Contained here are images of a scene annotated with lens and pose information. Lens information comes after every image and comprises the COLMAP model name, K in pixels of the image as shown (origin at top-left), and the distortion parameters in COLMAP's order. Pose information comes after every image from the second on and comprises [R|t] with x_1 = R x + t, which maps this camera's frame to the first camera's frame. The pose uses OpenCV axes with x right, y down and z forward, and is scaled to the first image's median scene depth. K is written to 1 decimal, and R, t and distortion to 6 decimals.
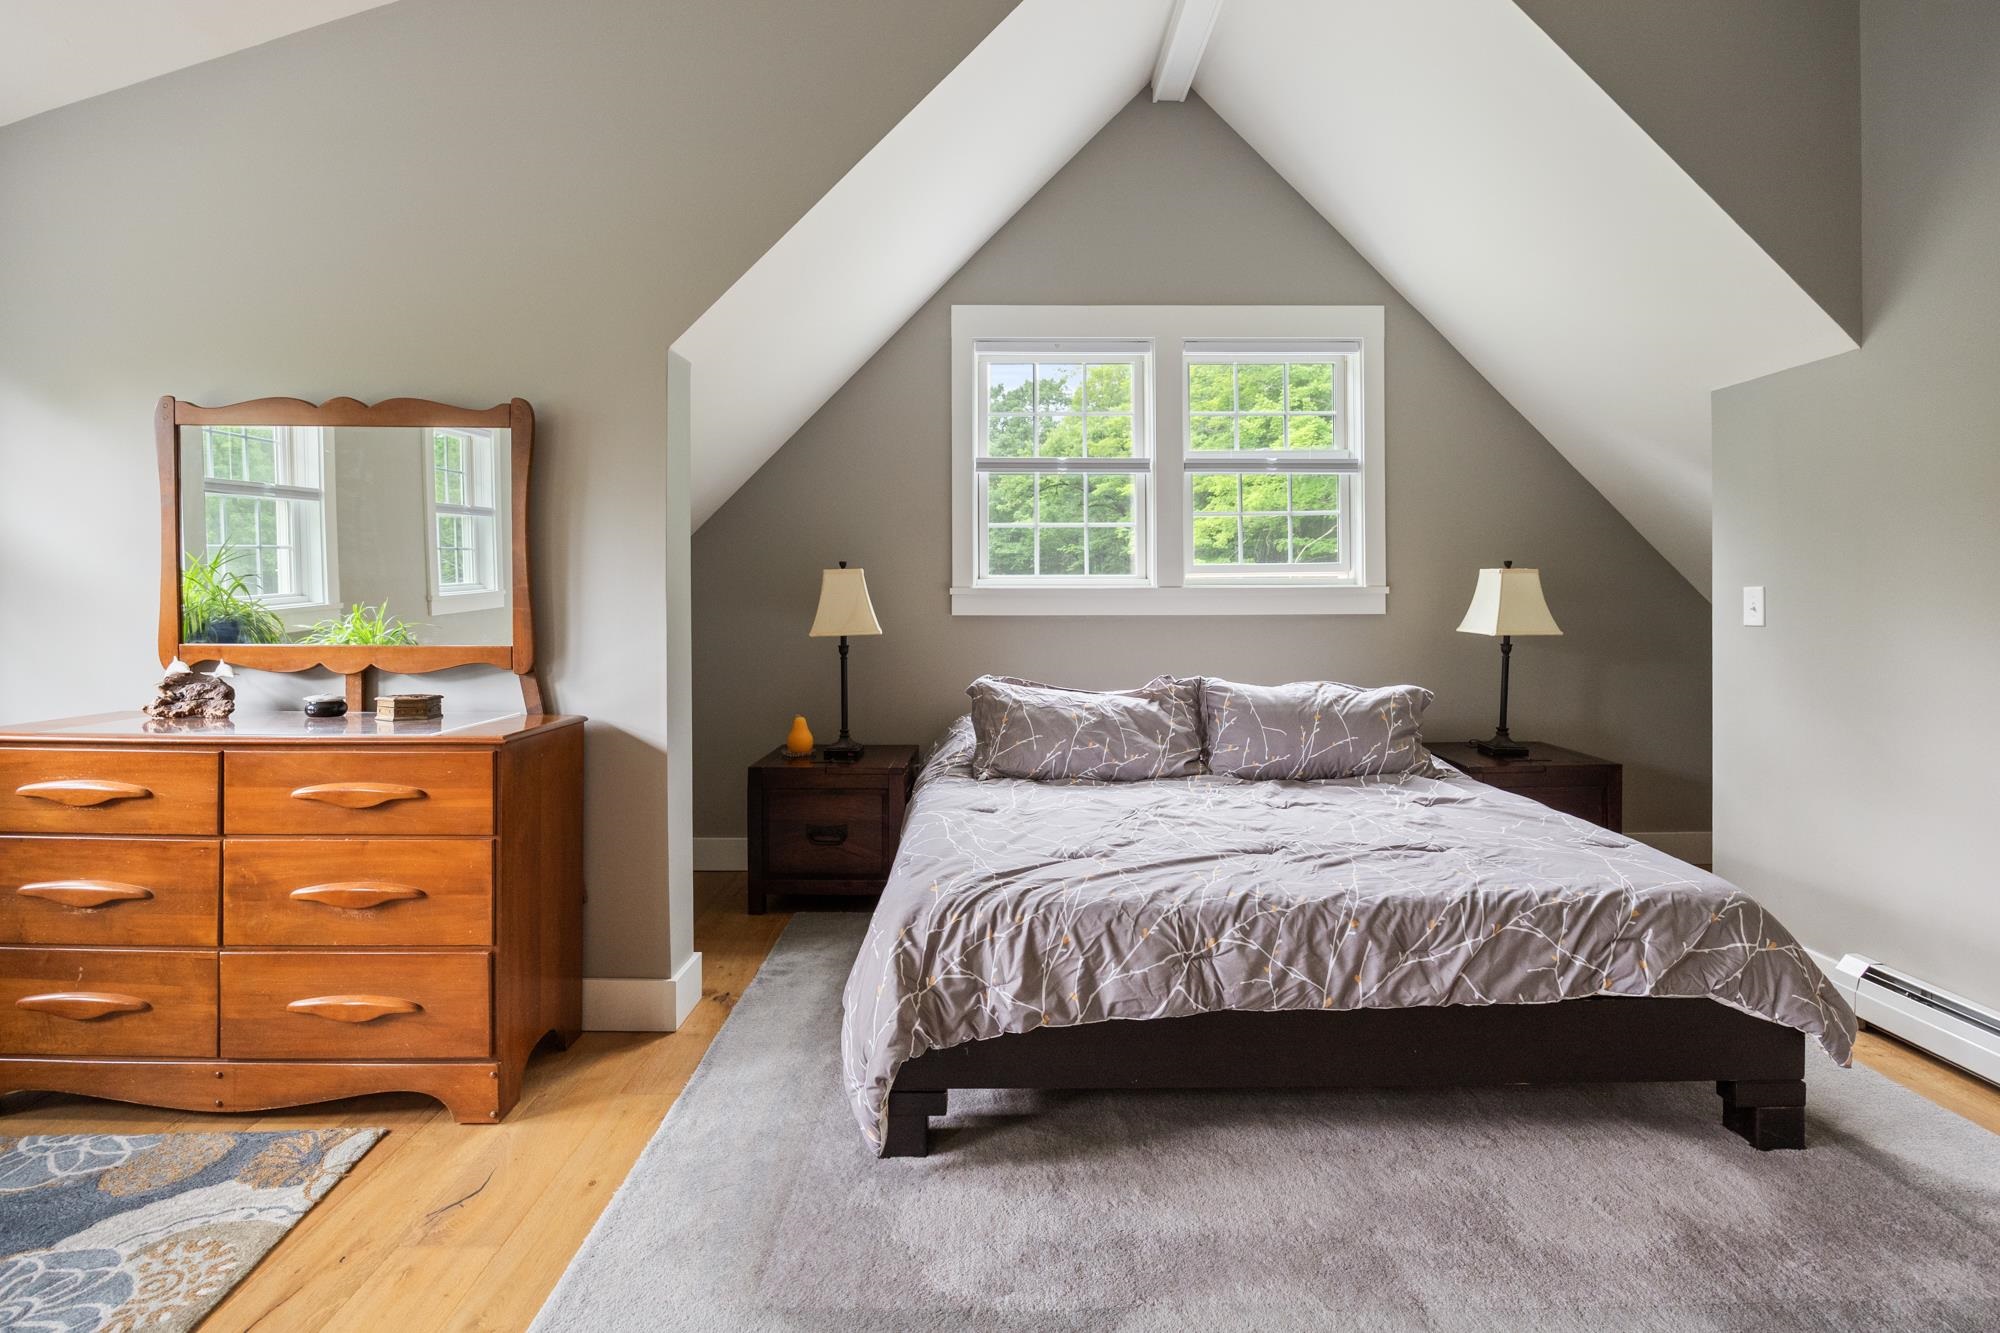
lens RADIAL K [[944.8, 0, 991.2], [0, 944.8, 608.4], [0, 0, 1]] dist [-0.014335, 0.000280]
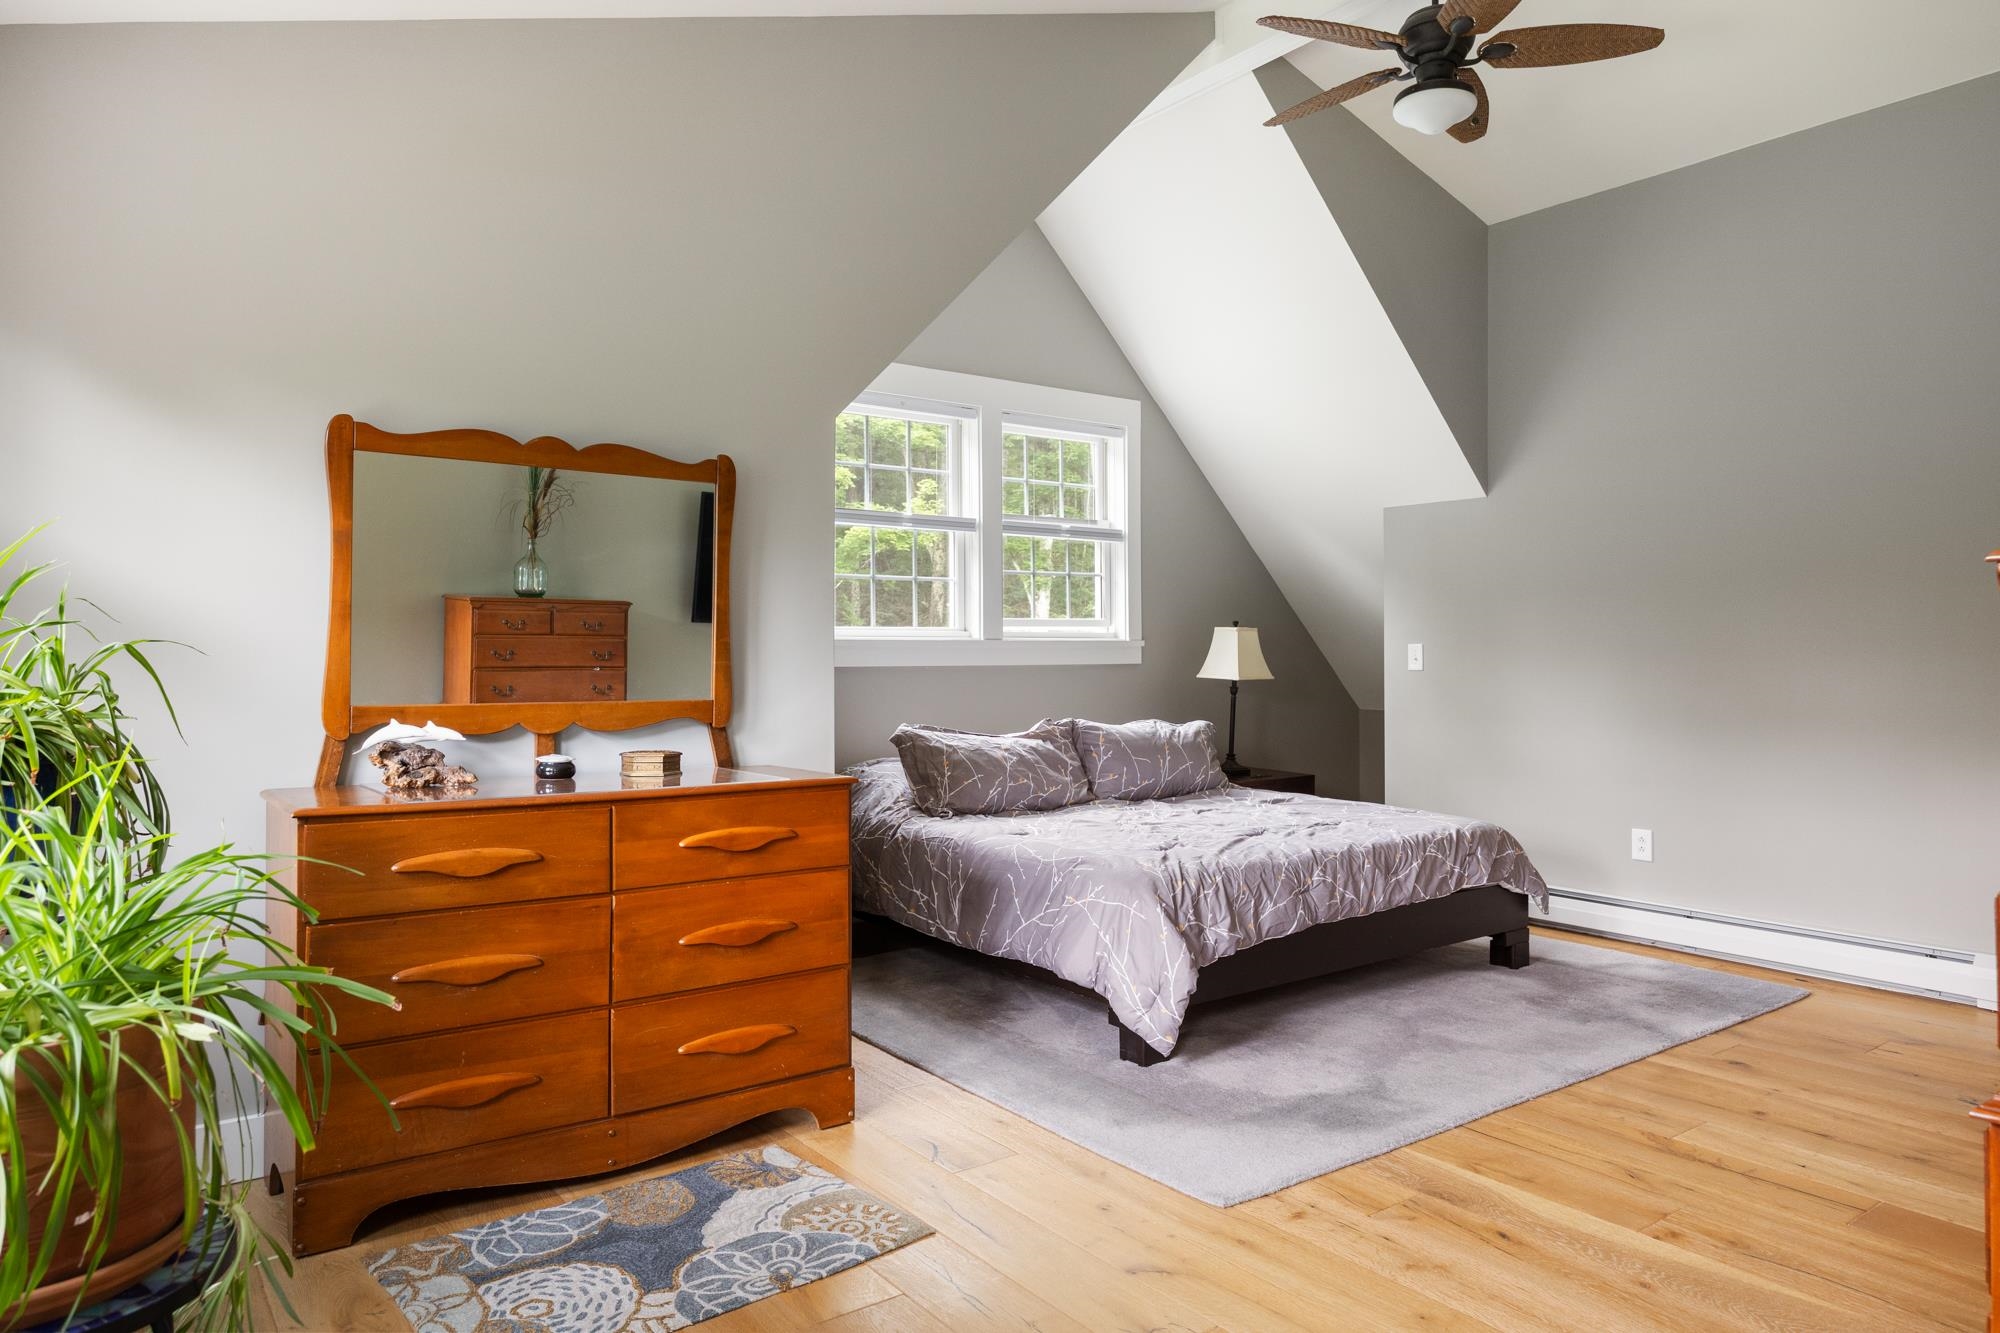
lens RADIAL K [[1274.7, 0, 988.0], [0, 1274.7, 634.4], [0, 0, 1]] dist [-0.006283, -0.001157]
pose [[0.809411, 0.008878, 0.587176, -1.299492], [0.000110, 0.999883, -0.015270, -0.011347], [-0.587243, 0.012424, 0.809316, -0.339394]]
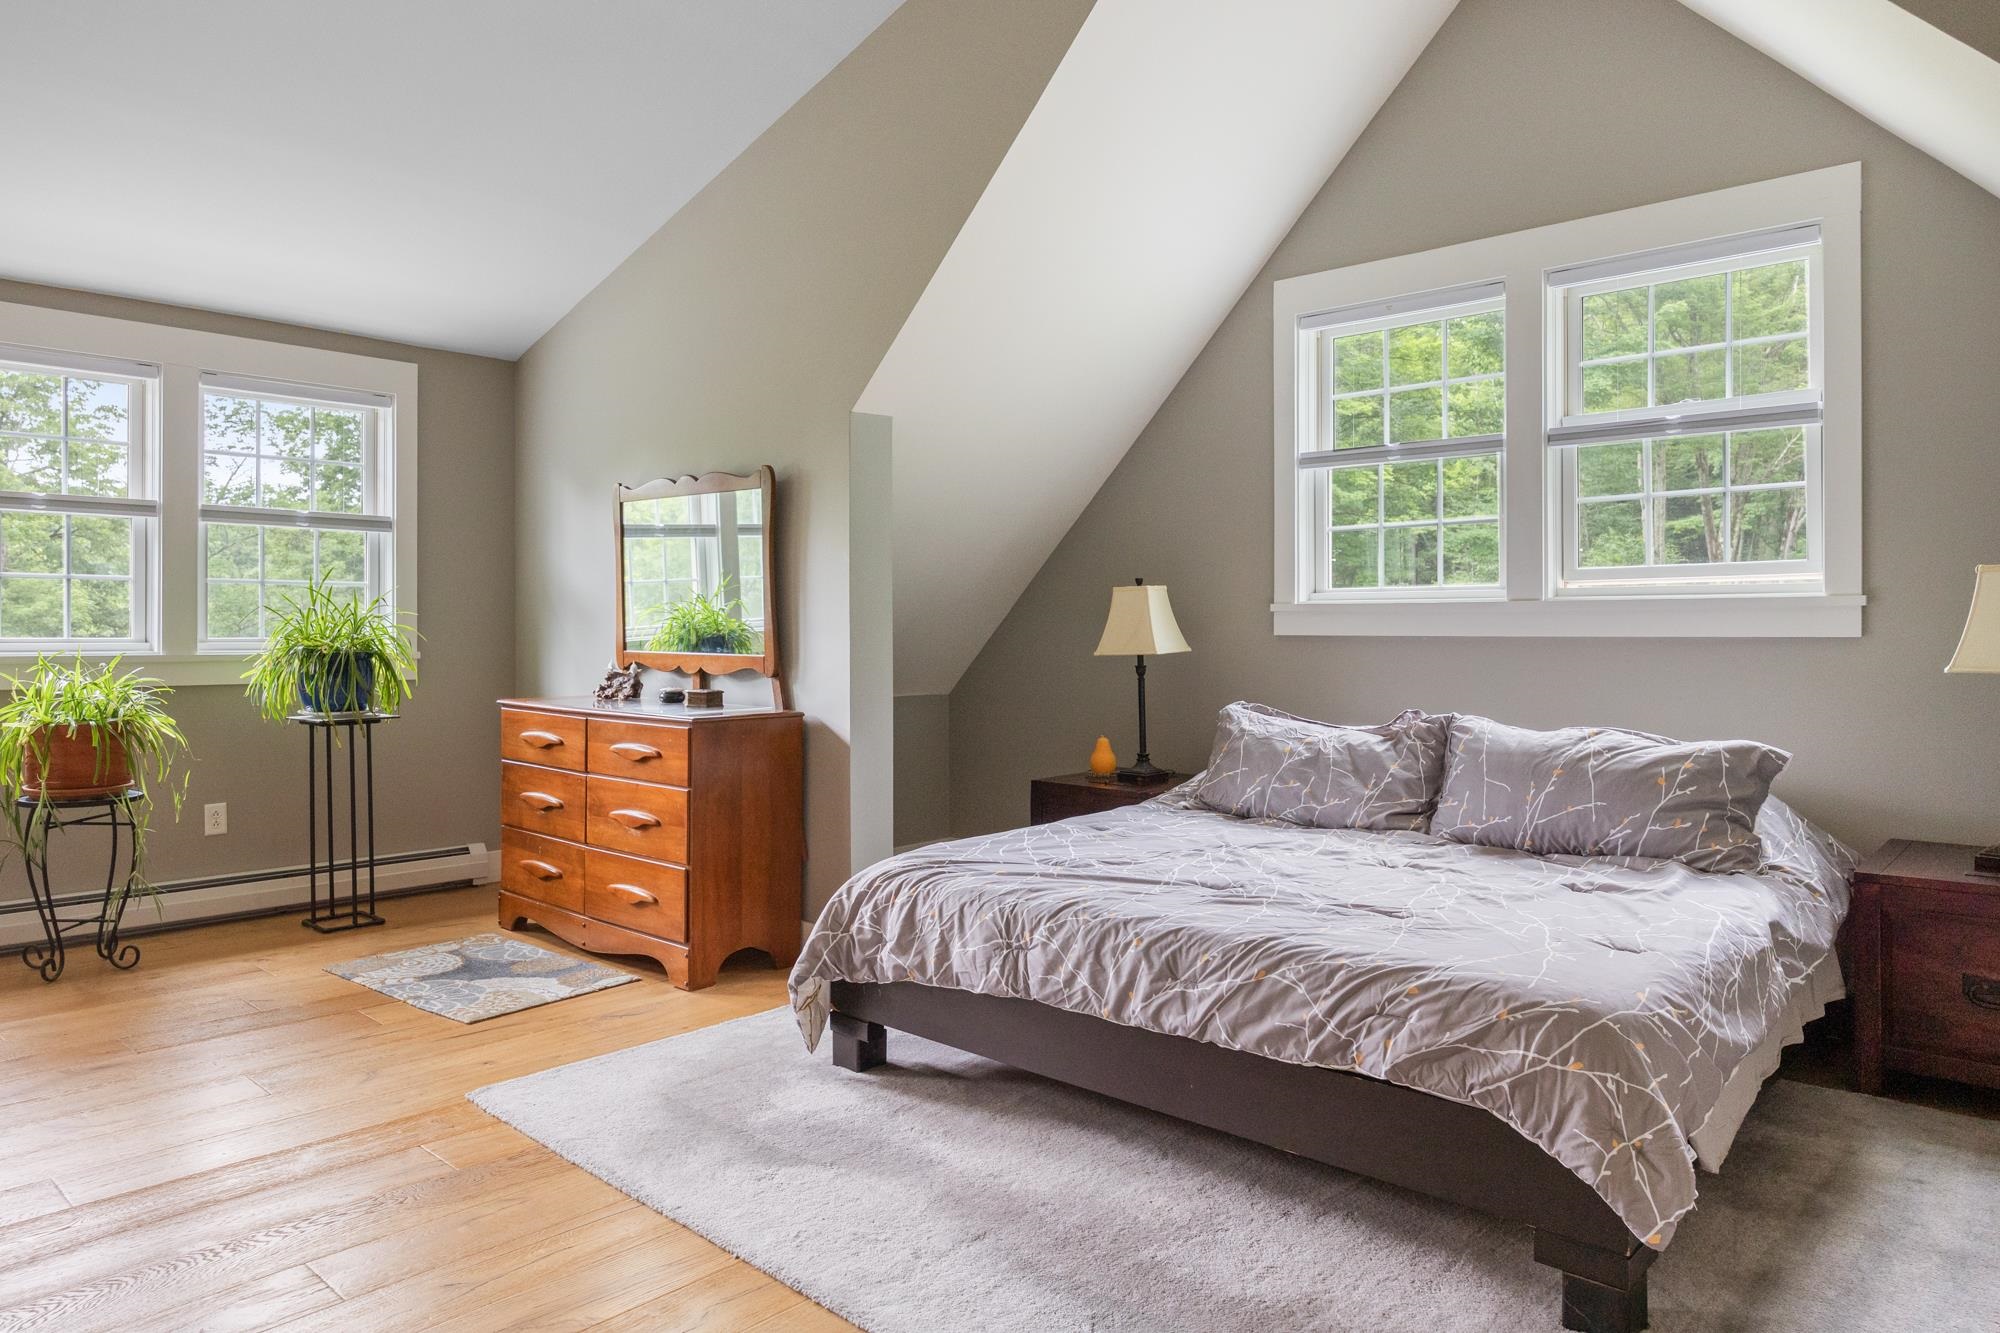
lens RADIAL K [[1274.7, 0, 988.0], [0, 1274.7, 634.4], [0, 0, 1]] dist [-0.006283, -0.001157]
pose [[0.731330, 0.006611, -0.681992, 1.115778], [-0.001429, 0.999966, 0.008161, -0.005085], [0.682023, -0.004994, 0.731314, -0.096326]]
